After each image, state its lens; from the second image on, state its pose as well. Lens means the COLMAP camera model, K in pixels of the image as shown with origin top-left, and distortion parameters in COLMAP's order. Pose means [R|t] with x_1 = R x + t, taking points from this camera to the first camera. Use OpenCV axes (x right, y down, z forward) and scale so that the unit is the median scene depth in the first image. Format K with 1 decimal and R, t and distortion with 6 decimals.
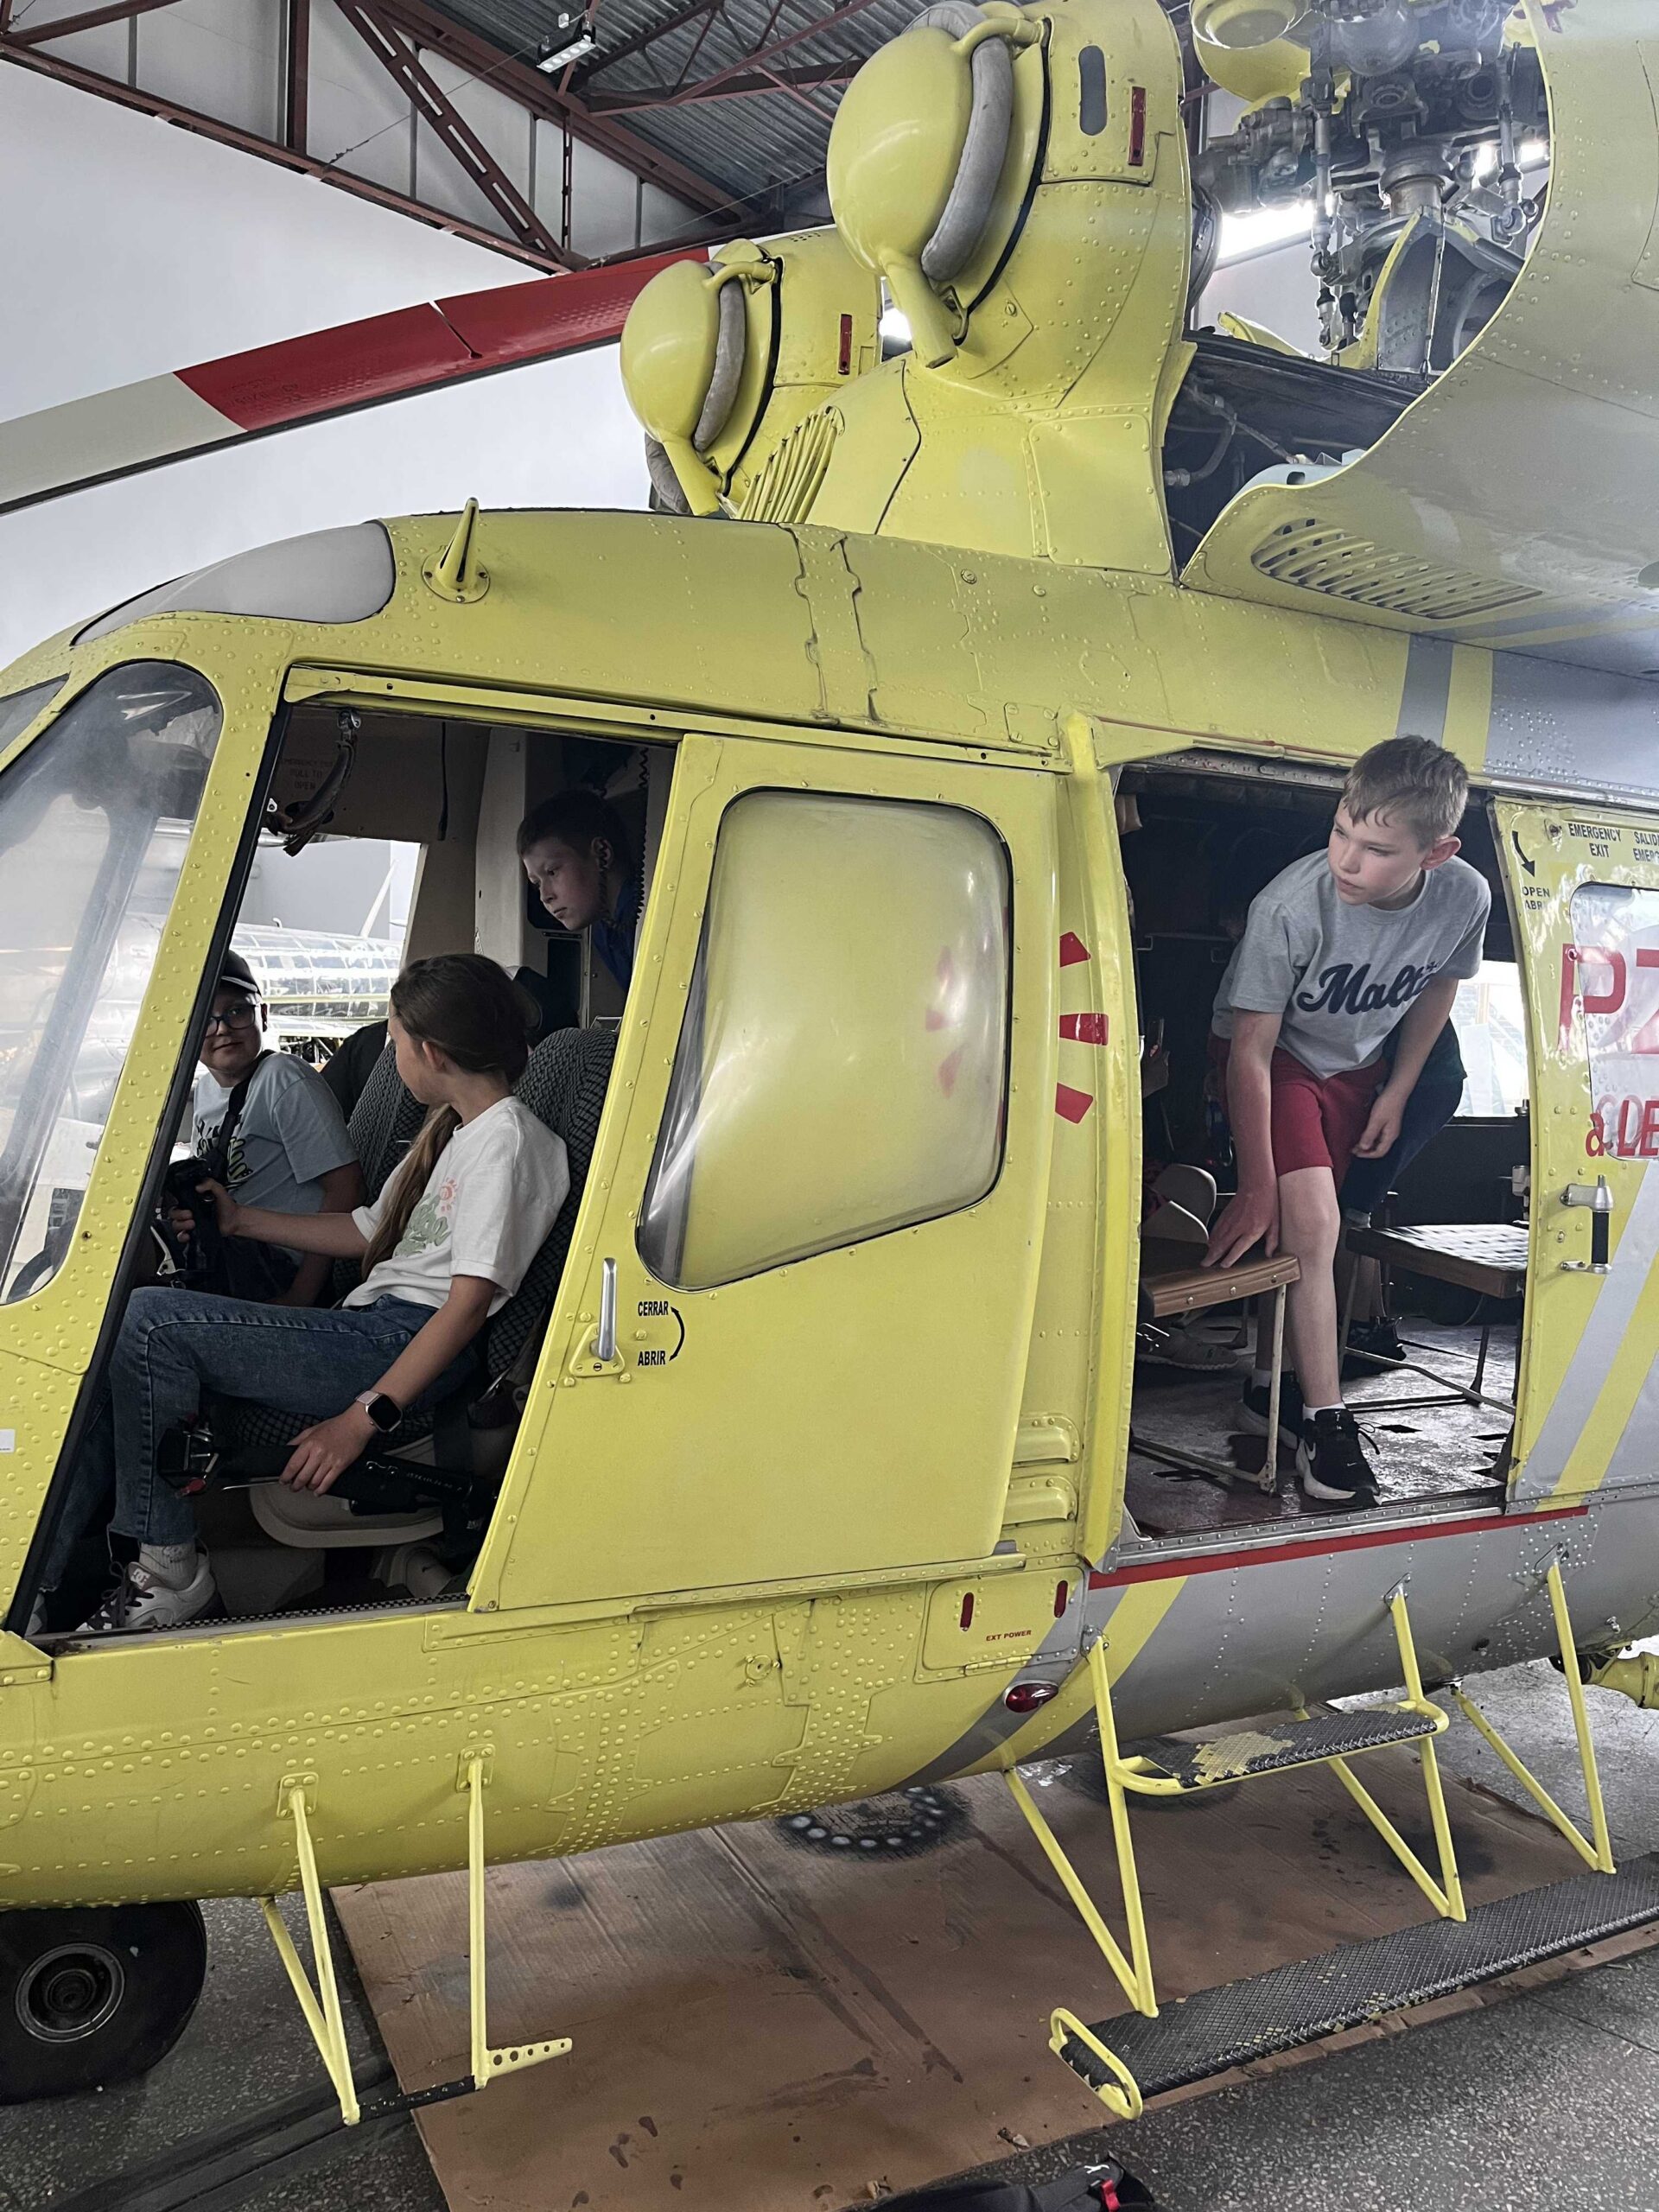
lens RADIAL K [[1687.6, 0, 823.6], [0, 1687.6, 1114.0], [0, 0, 1]] dist [0.060549, -0.083907]
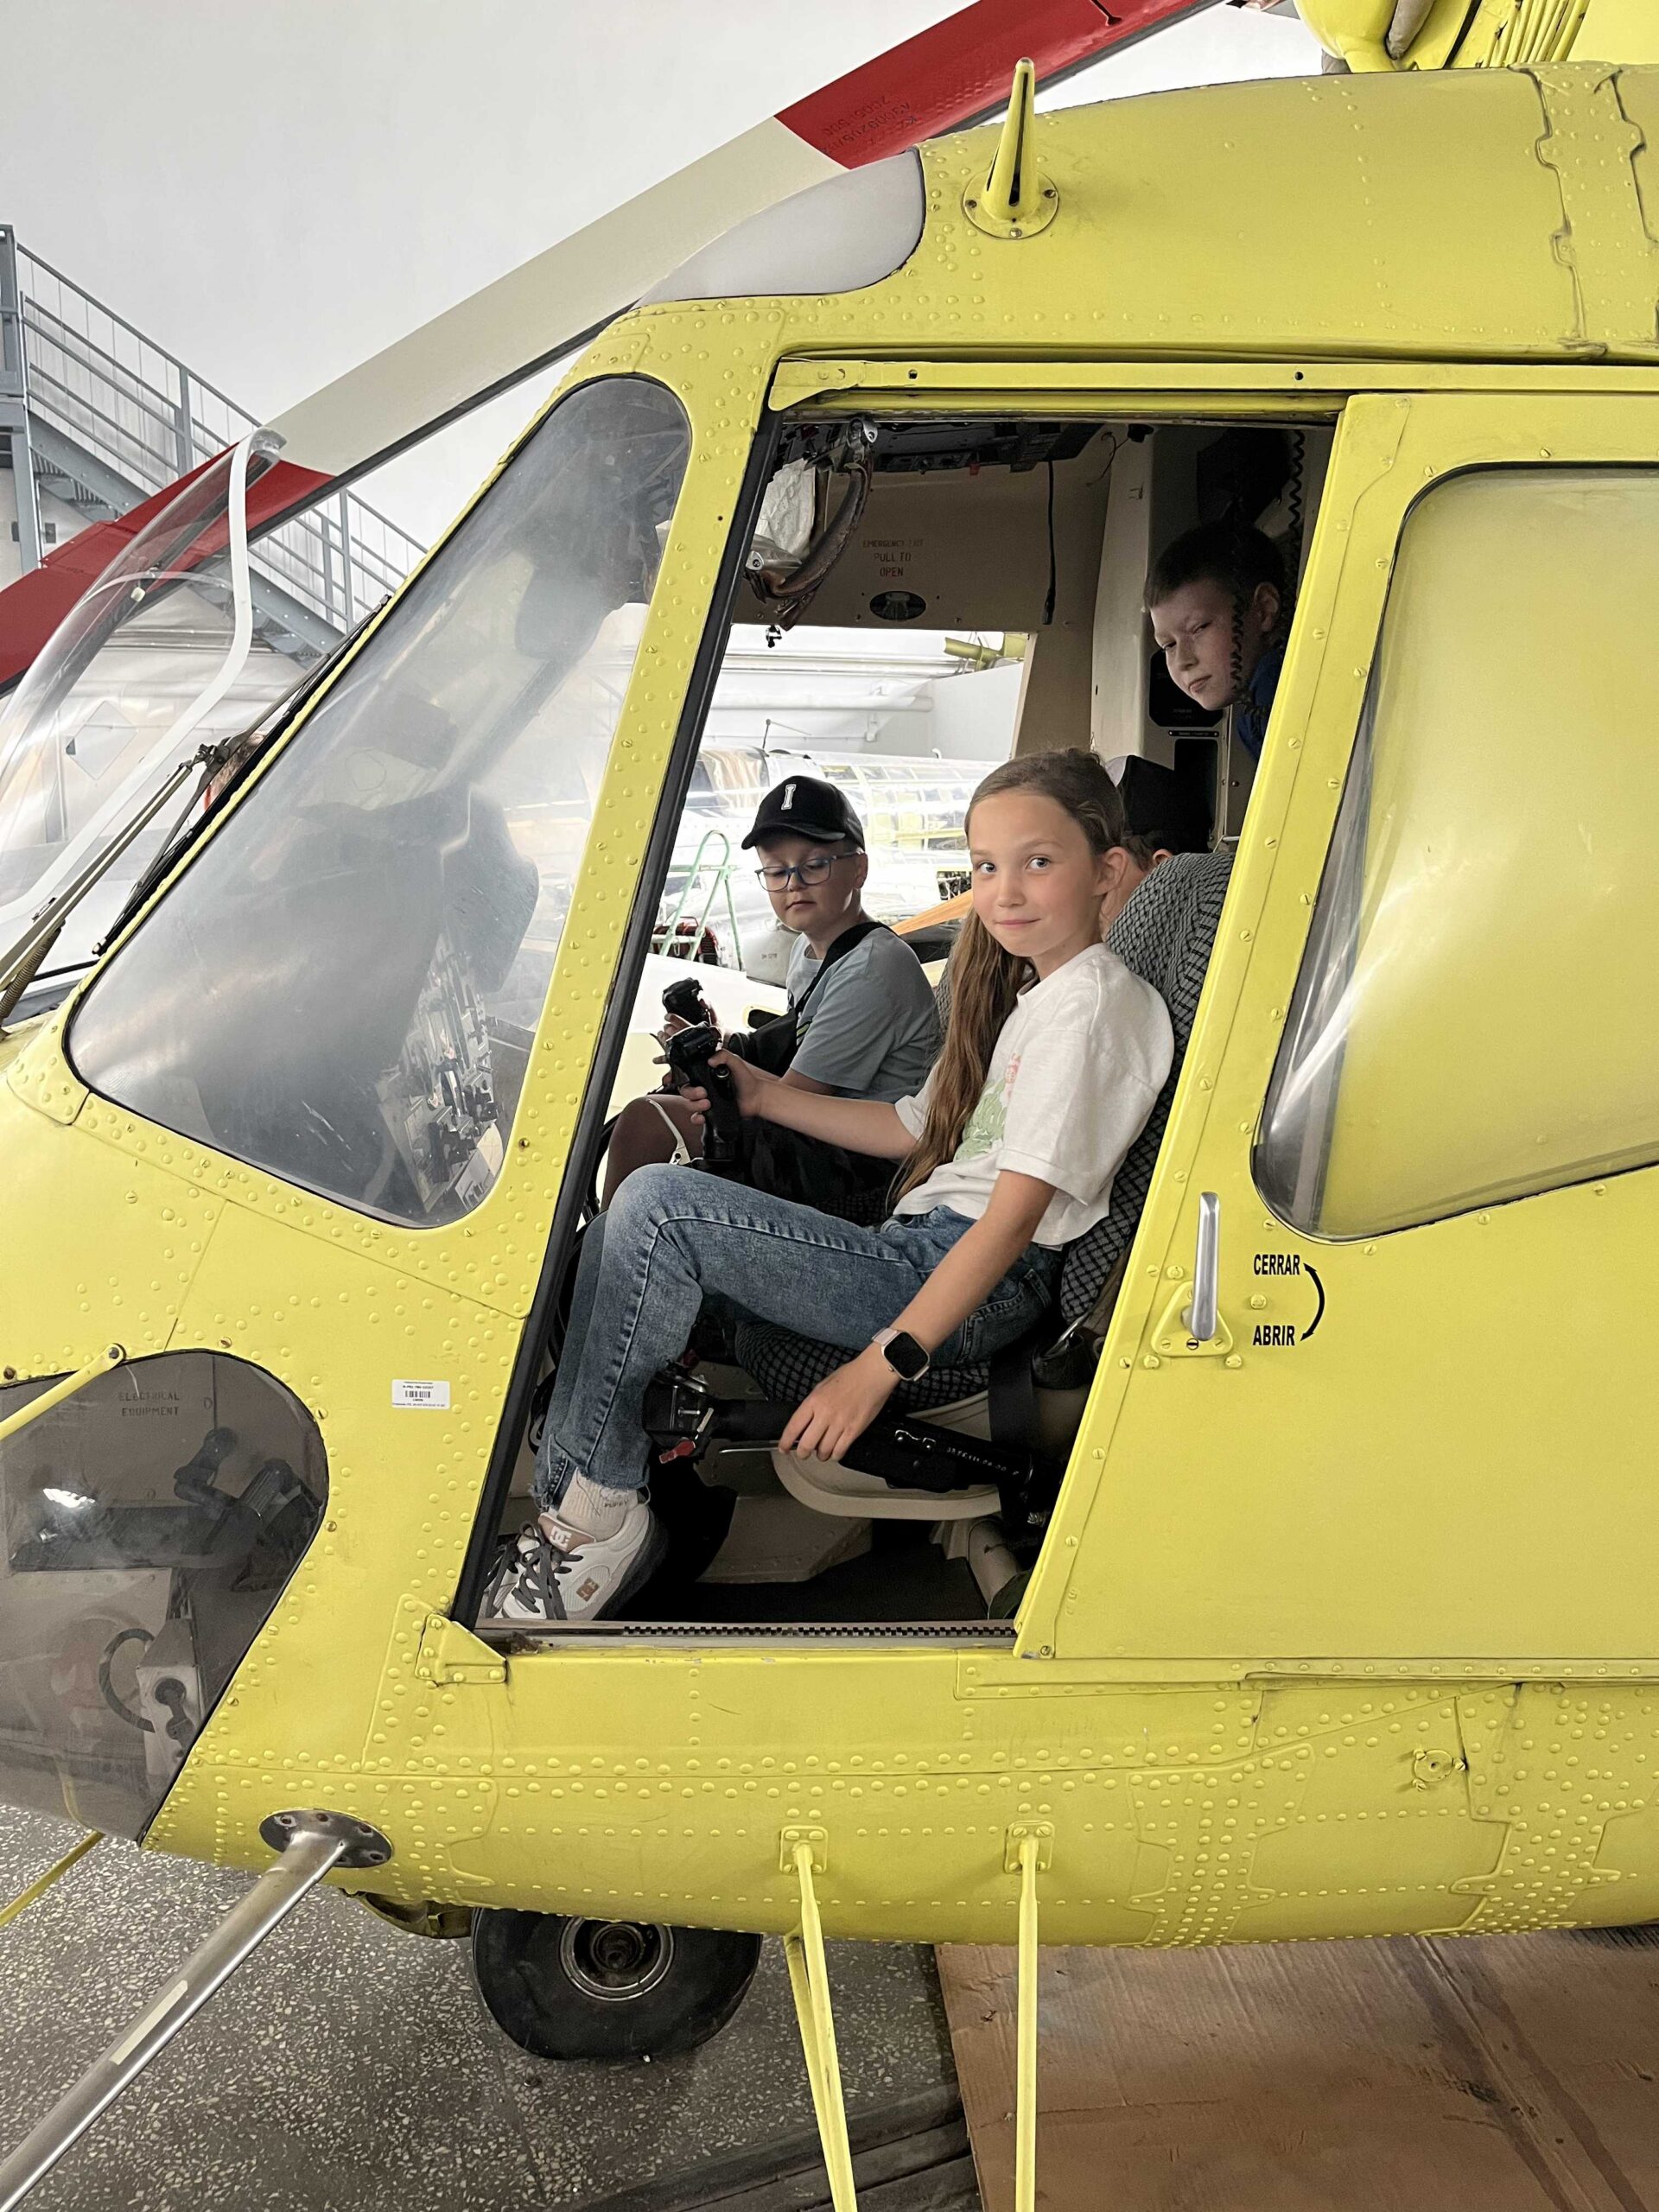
lens RADIAL K [[1687.6, 0, 823.7], [0, 1687.6, 1114.5], [0, 0, 1]] dist [0.060549, -0.083907]
pose [[0.922723, 0.029143, -0.384360, -0.006669], [0.009578, 0.995097, 0.098443, -0.012241], [0.385345, -0.094517, 0.917919, 0.252850]]
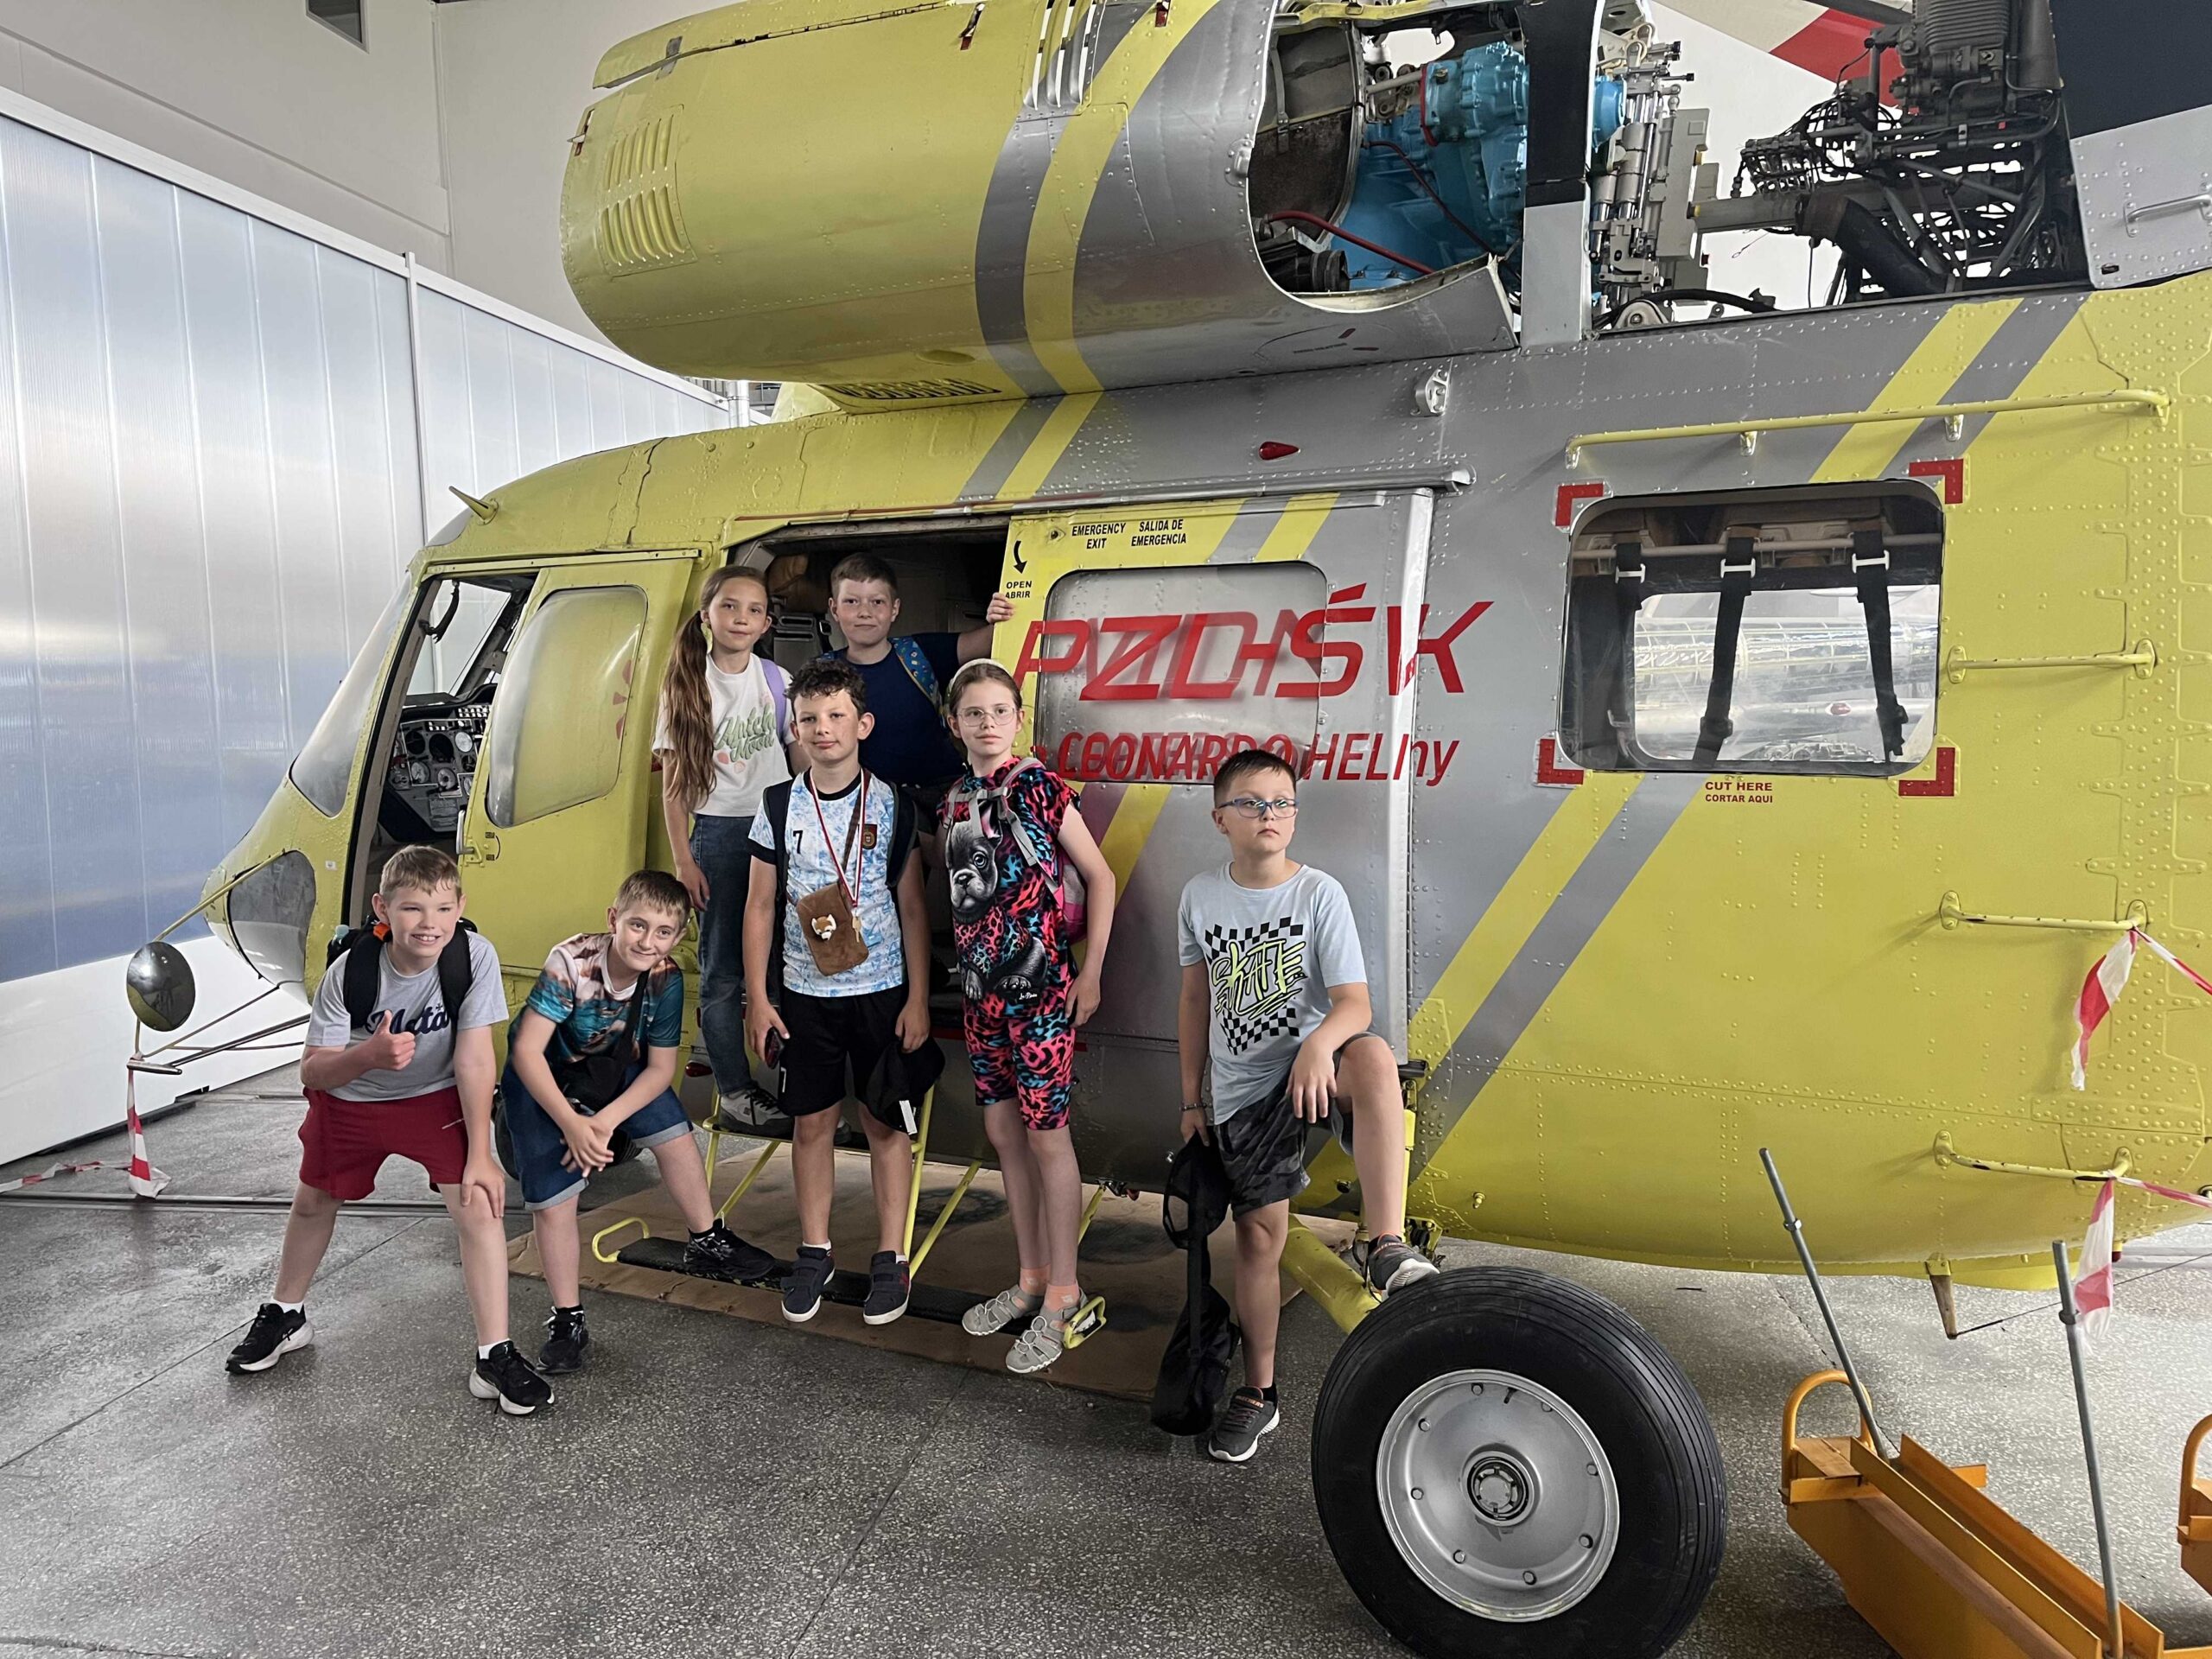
lens RADIAL K [[1687.6, 0, 1107.0], [0, 1687.6, 836.5], [0, 0, 1]] dist [0.060549, -0.083907]
pose [[0.573709, 0.029579, -0.818525, 1.820896], [-0.009014, 0.999515, 0.029801, 0.035696], [0.819009, -0.009719, 0.573698, 0.318466]]
